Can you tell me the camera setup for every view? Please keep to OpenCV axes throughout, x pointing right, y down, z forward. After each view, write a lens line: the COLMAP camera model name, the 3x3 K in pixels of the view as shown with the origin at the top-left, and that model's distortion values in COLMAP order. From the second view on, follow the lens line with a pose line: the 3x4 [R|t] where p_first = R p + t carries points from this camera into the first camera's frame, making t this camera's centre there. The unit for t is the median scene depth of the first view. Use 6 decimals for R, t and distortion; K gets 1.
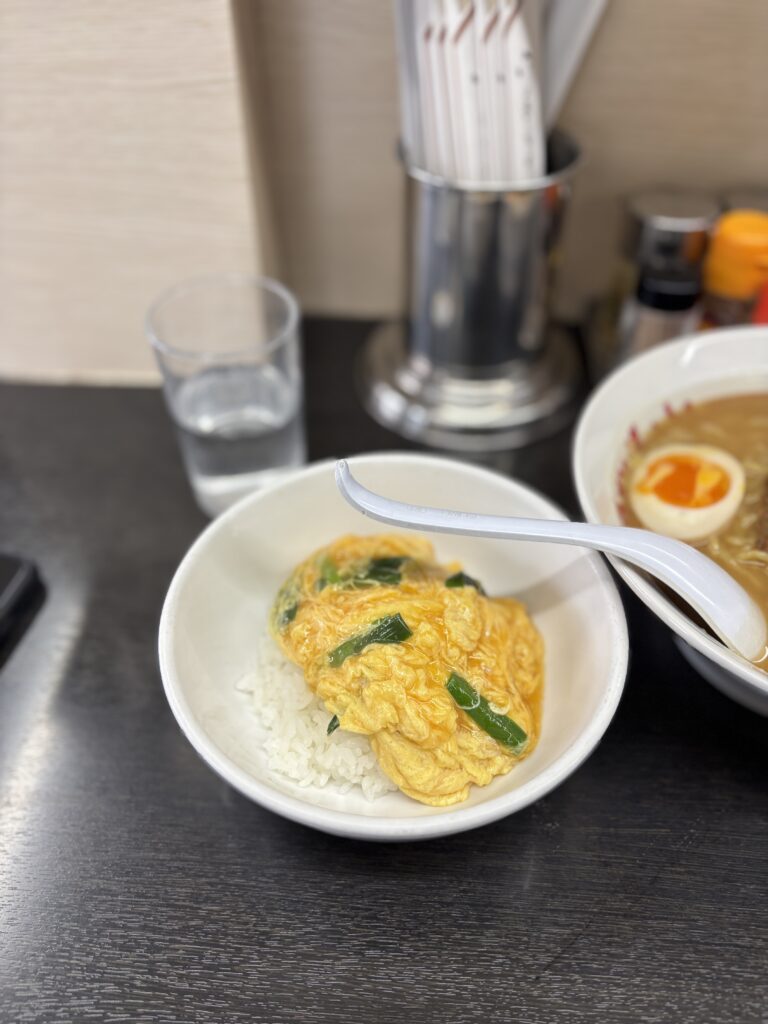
lens RADIAL K [[802.3, 0, 376.5], [0, 802.3, 495.7], [0, 0, 1]] dist [0.060502, -0.093790]
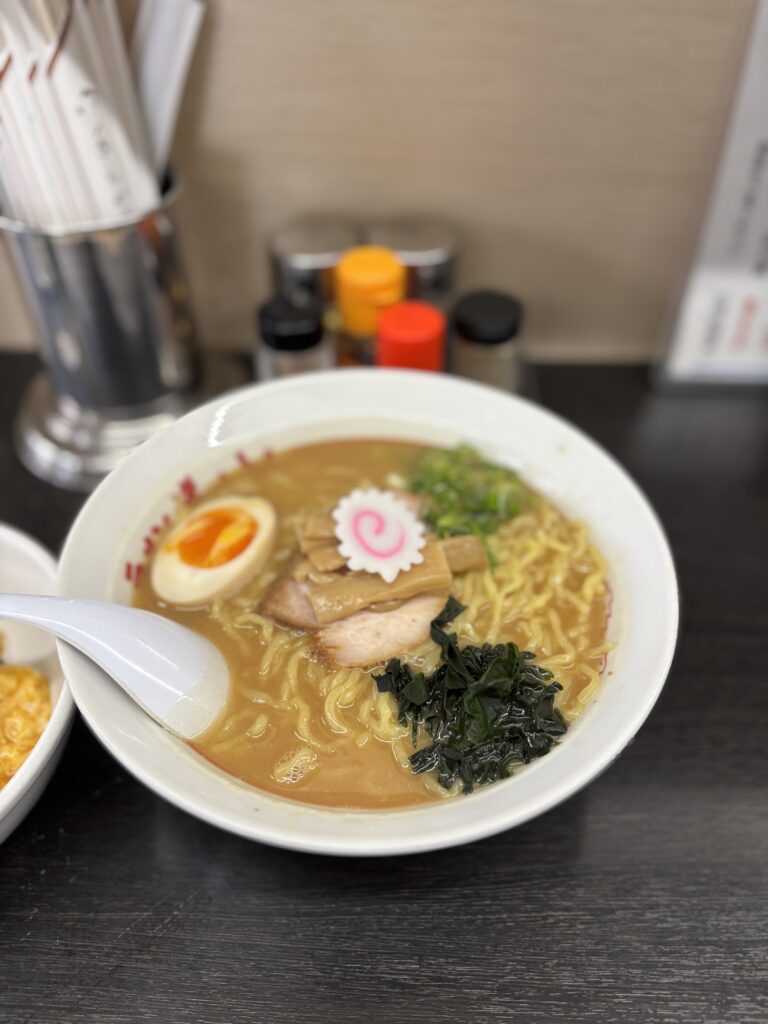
lens RADIAL K [[802.3, 0, 376.5], [0, 802.3, 495.7], [0, 0, 1]] dist [0.060502, -0.093790]
pose [[0.999345, -0.020817, 0.029591, 0.622393], [0.021027, 0.999756, -0.006801, -0.065903], [-0.029442, 0.007419, 0.999539, 0.040473]]
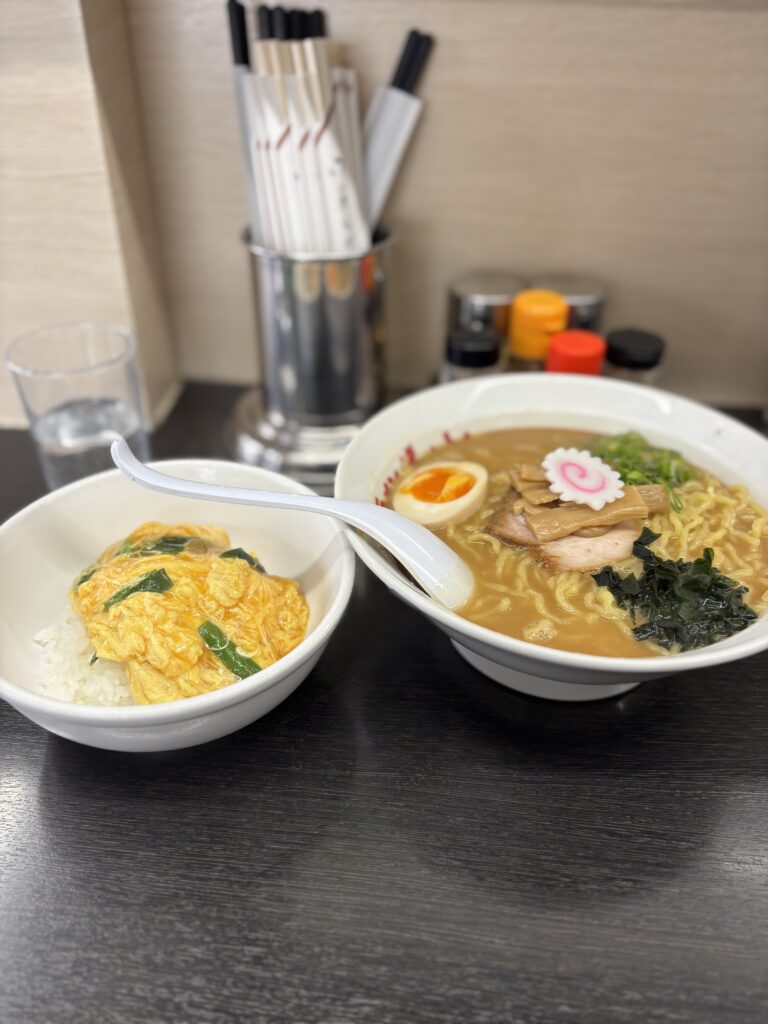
lens RADIAL K [[802.3, 0, 376.5], [0, 802.3, 495.7], [0, 0, 1]] dist [0.060502, -0.093790]
pose [[0.999697, 0.023573, -0.007042, 0.337795], [-0.024424, 0.985328, -0.168913, 0.227283], [0.002957, 0.169034, 0.985606, -0.185886]]
